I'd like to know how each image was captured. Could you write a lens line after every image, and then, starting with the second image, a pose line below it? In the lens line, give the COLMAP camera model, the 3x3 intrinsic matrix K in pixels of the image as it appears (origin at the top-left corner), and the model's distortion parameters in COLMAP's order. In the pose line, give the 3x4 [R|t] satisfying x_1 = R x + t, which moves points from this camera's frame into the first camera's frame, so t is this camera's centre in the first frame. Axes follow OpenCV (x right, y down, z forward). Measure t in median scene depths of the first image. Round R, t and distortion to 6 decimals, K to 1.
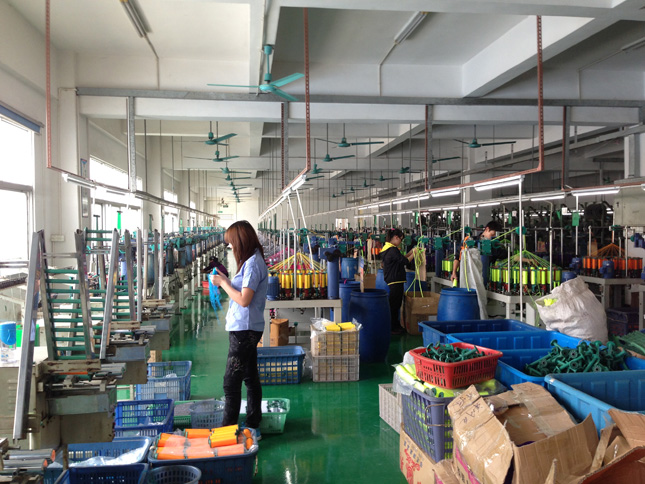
lens RADIAL K [[608.9, 0, 322.5], [0, 608.9, 242.0], [0, 0, 1]] dist [0.062518, 0.002394]
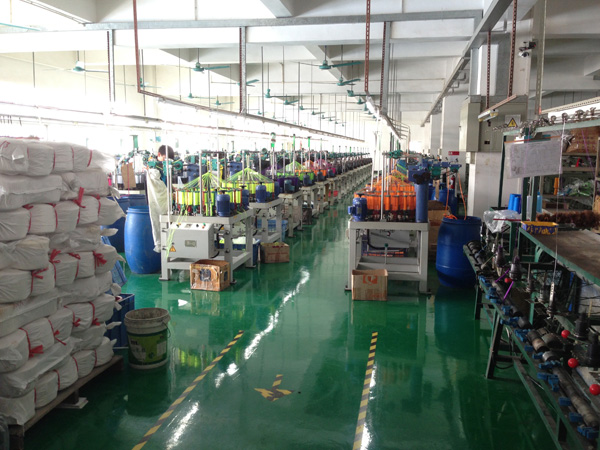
lens RADIAL K [[585.5, 0, 300.0], [0, 585.5, 225.0], [0, 0, 1]] dist [0.070428, 0.001309]
pose [[0.954946, 0.048178, -0.292843, 0.167970], [-0.017817, 0.994262, 0.105474, -0.001302], [0.296245, -0.095505, 0.950325, 0.021652]]
